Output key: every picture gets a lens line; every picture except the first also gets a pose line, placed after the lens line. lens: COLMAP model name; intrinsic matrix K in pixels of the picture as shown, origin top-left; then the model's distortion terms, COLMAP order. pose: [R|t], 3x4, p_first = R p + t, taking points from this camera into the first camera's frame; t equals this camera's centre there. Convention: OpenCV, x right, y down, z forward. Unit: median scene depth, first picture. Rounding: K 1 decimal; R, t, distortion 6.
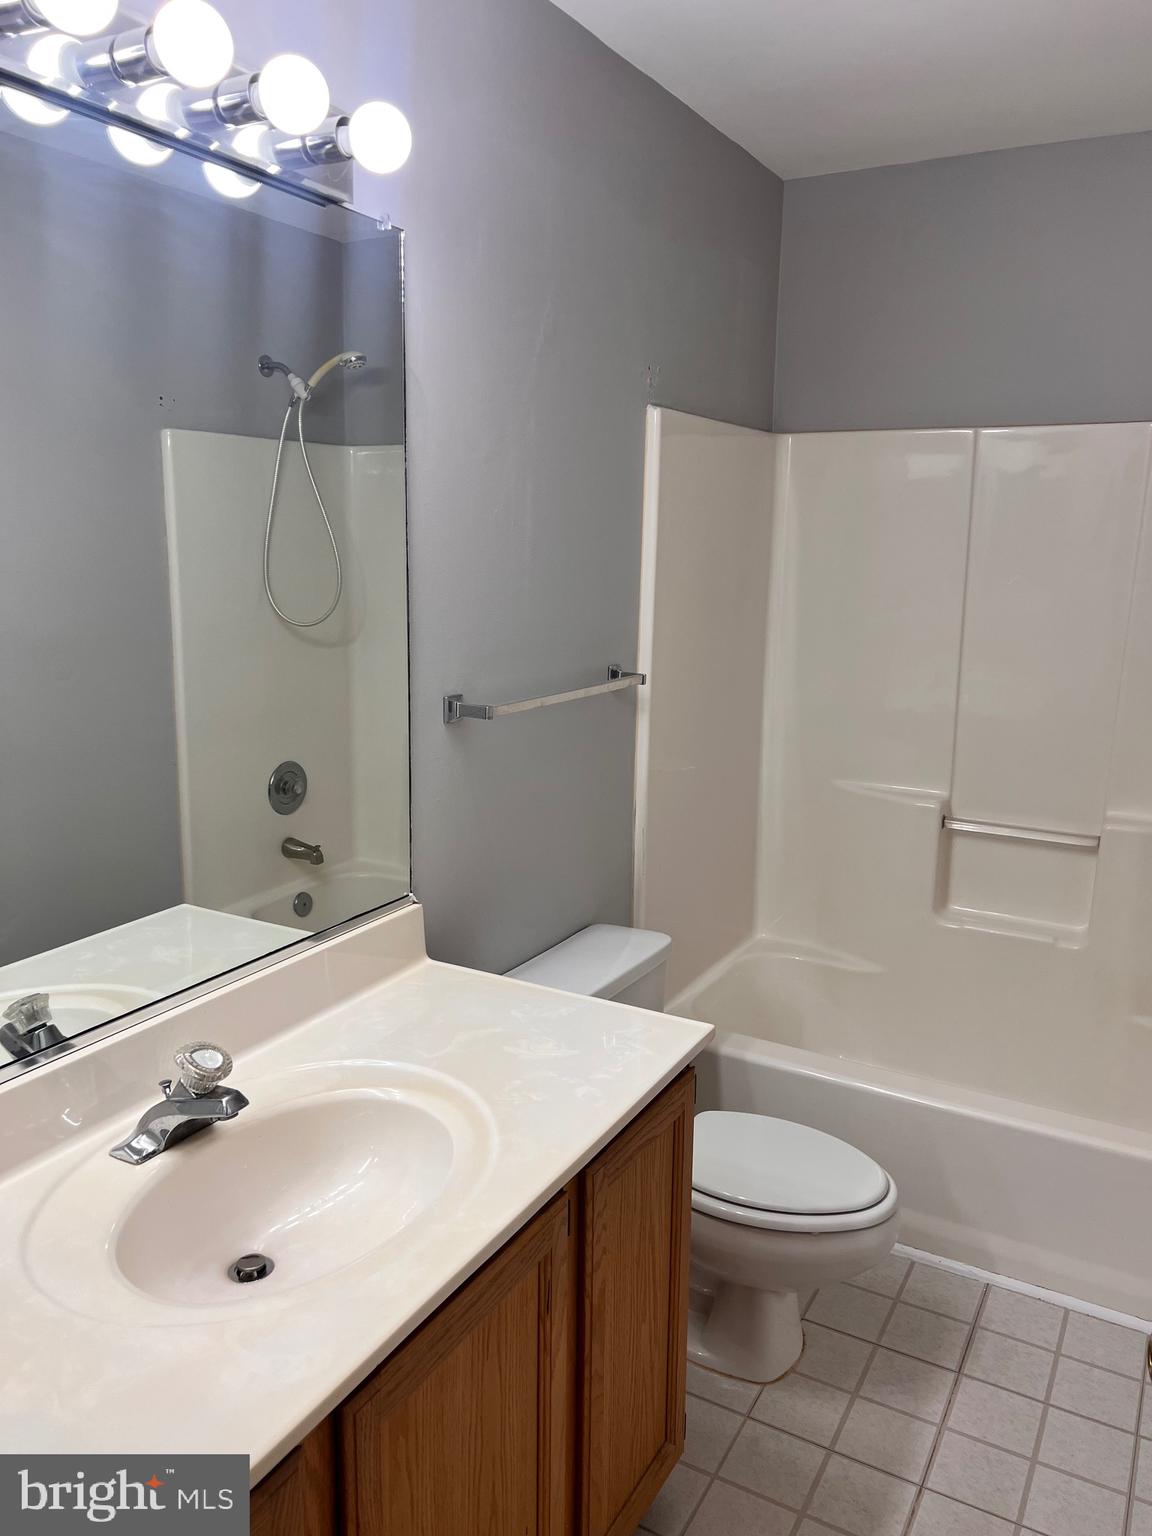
lens RADIAL K [[1151.6, 0, 577.4], [0, 1151.6, 765.2], [0, 0, 1]] dist [0.074501, -0.092249]
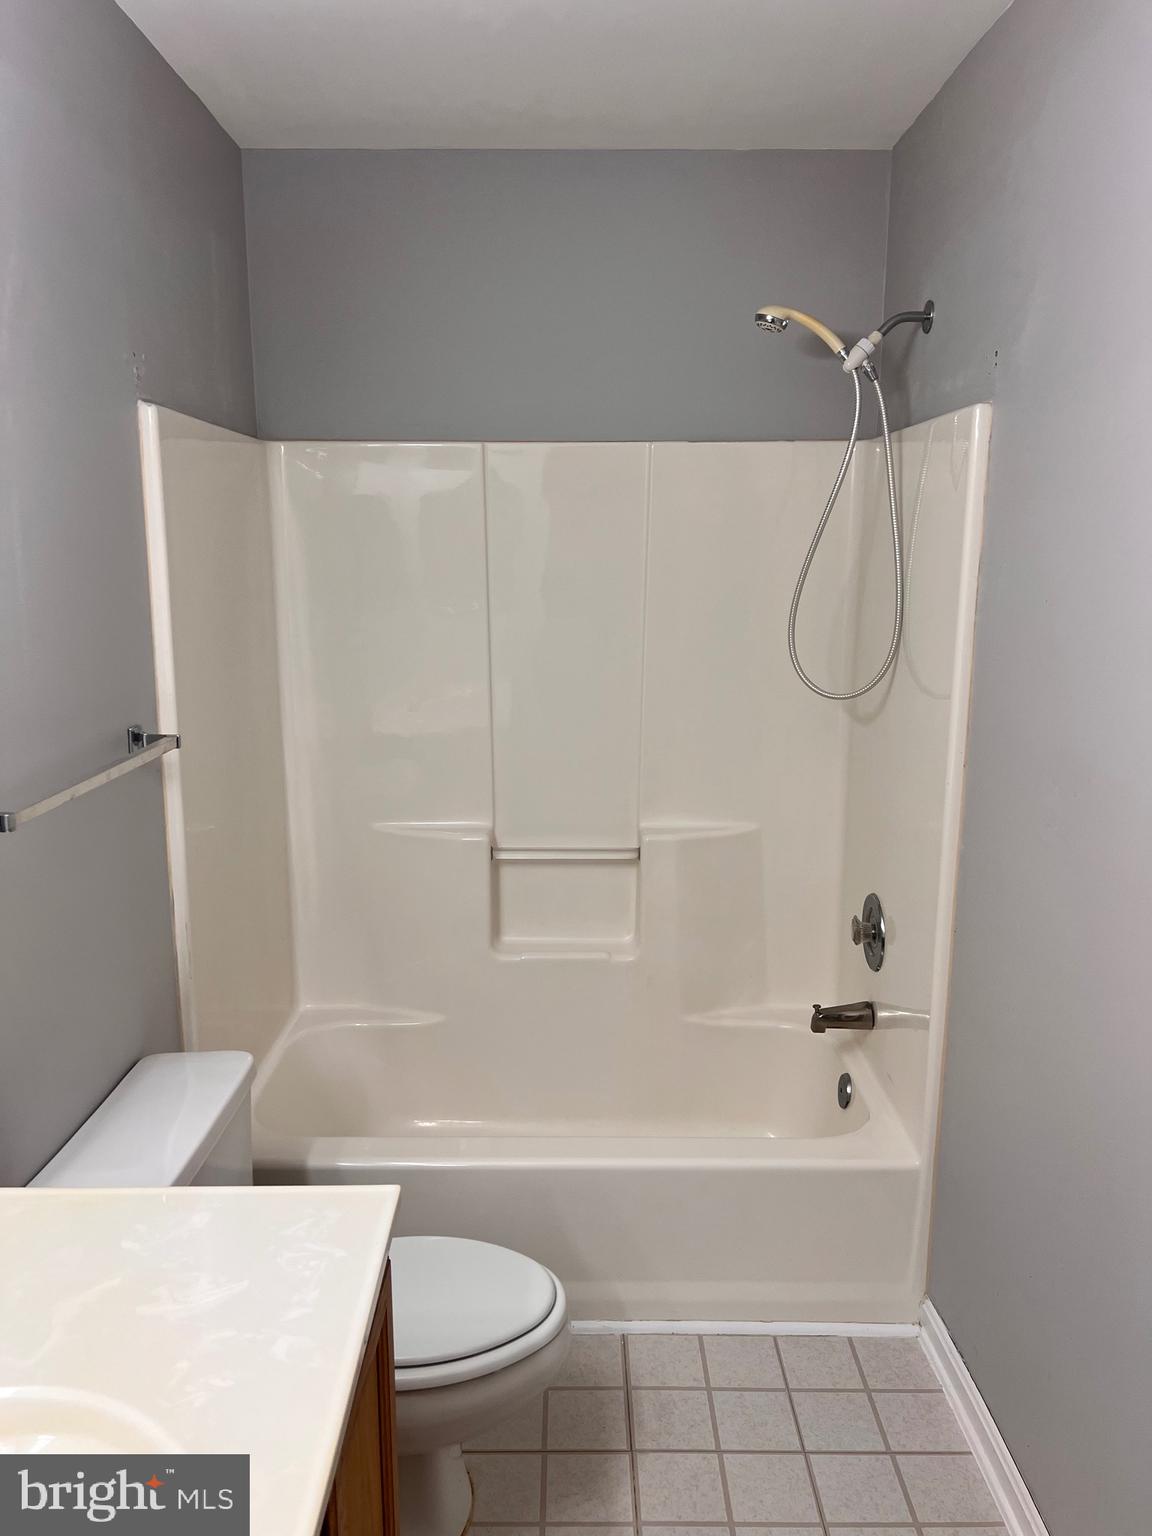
lens RADIAL K [[1151.6, 0, 572.6], [0, 1151.6, 773.4], [0, 0, 1]] dist [0.074501, -0.092249]
pose [[0.873796, -0.110392, 0.473597, -0.075928], [0.110514, 0.993489, 0.027675, -0.039256], [-0.473569, 0.028157, 0.880307, 0.140552]]
